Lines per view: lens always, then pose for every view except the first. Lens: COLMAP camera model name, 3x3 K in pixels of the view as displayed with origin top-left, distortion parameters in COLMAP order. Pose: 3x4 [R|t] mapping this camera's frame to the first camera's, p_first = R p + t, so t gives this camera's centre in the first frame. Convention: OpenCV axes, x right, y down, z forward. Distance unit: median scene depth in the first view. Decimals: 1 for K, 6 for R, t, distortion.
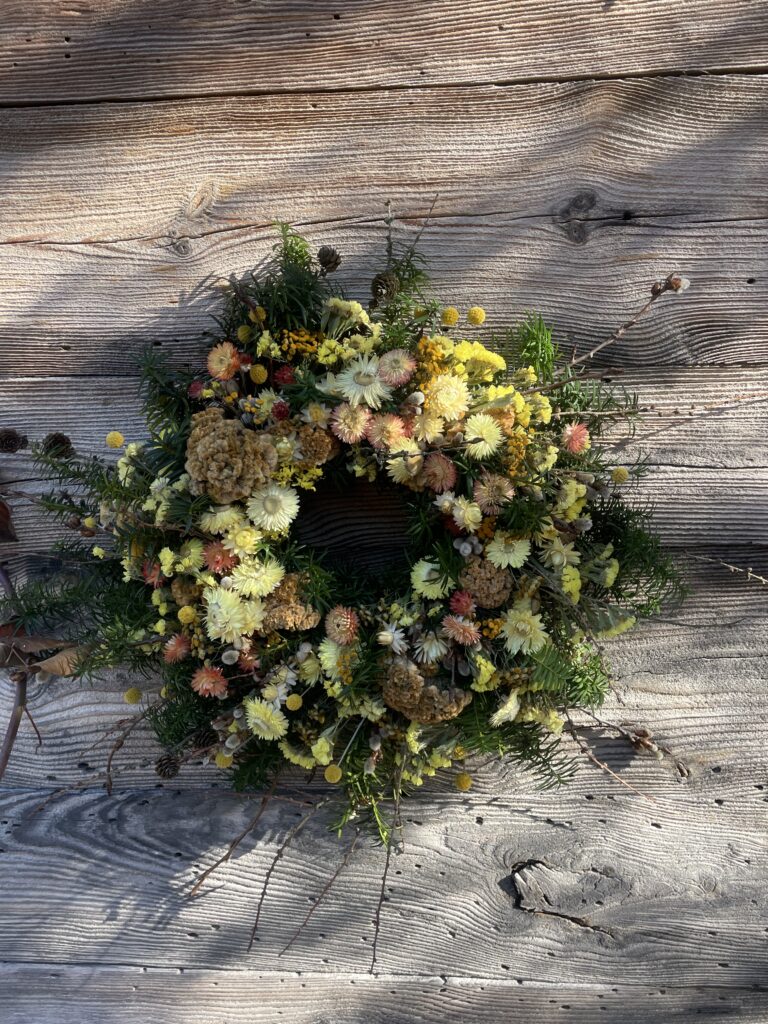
lens RADIAL K [[722.4, 0, 383.9], [0, 722.4, 498.2], [0, 0, 1]] dist [0.067902, -0.097291]
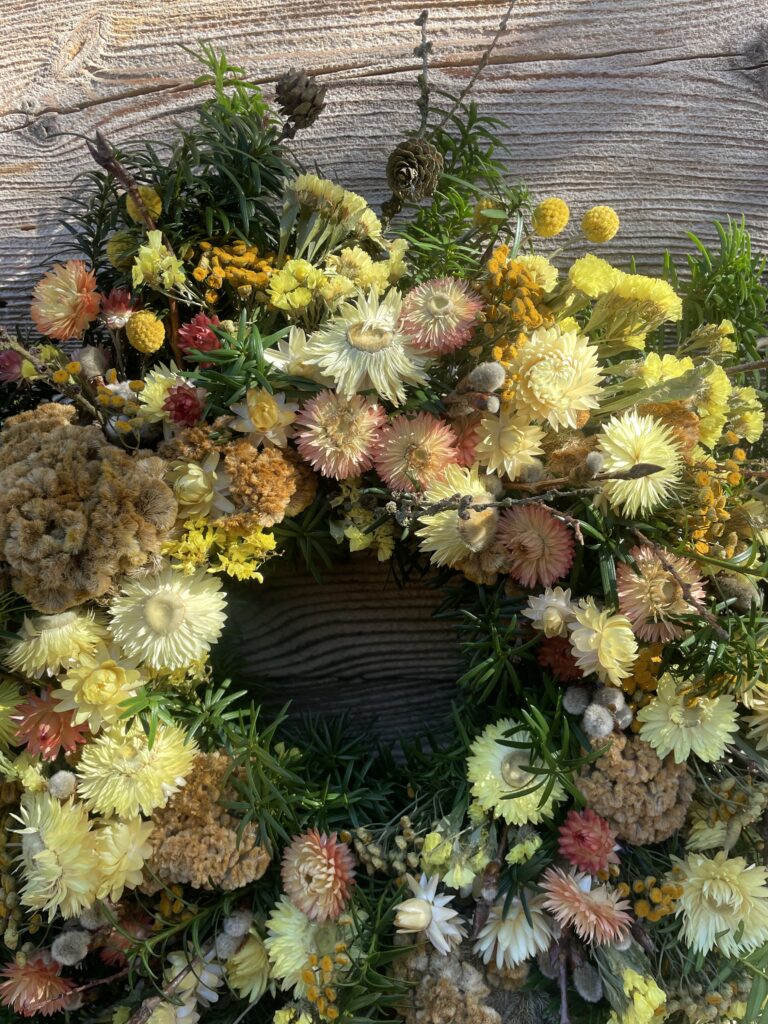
lens RADIAL K [[722.3, 0, 372.4], [0, 722.3, 508.4], [0, 0, 1]] dist [0.064701, -0.087389]
pose [[0.999500, 0.006046, -0.031035, -0.010006], [-0.007810, 0.998341, -0.057043, -0.030285], [0.030638, 0.057257, 0.997889, 0.524562]]
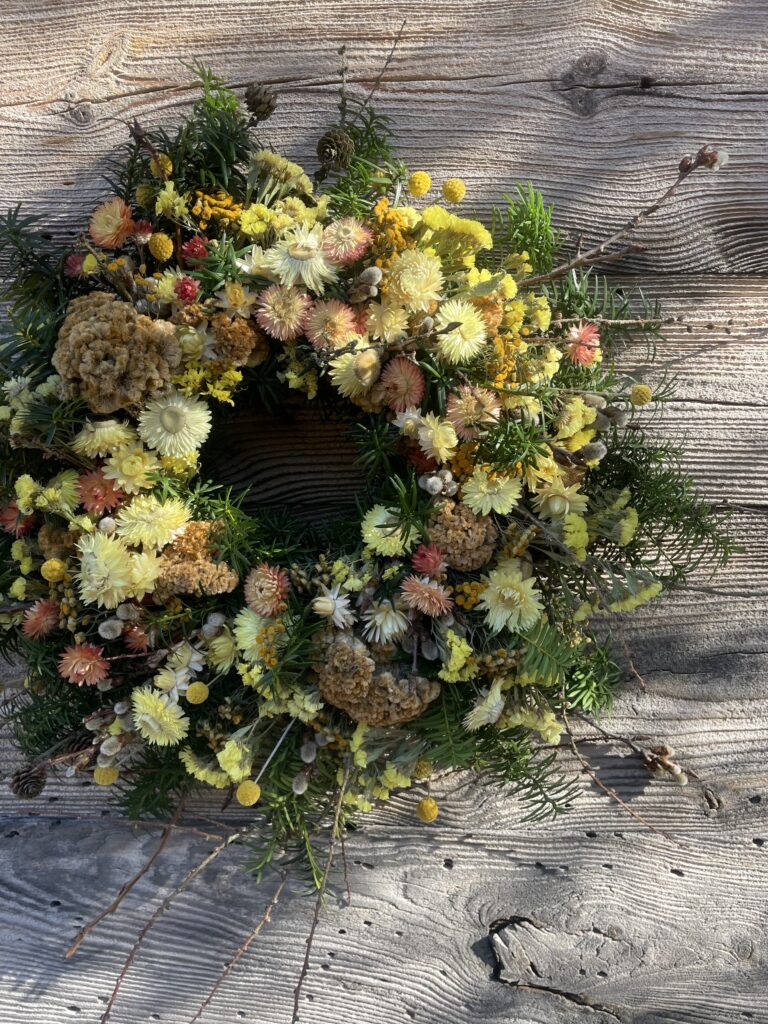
lens RADIAL K [[722.3, 0, 372.4], [0, 722.3, 508.4], [0, 0, 1]] dist [0.064701, -0.087389]
pose [[0.999676, 0.020311, 0.015309, 0.037189], [-0.019578, 0.998722, -0.046603, 0.124179], [-0.016236, 0.046288, 0.998796, 0.253784]]
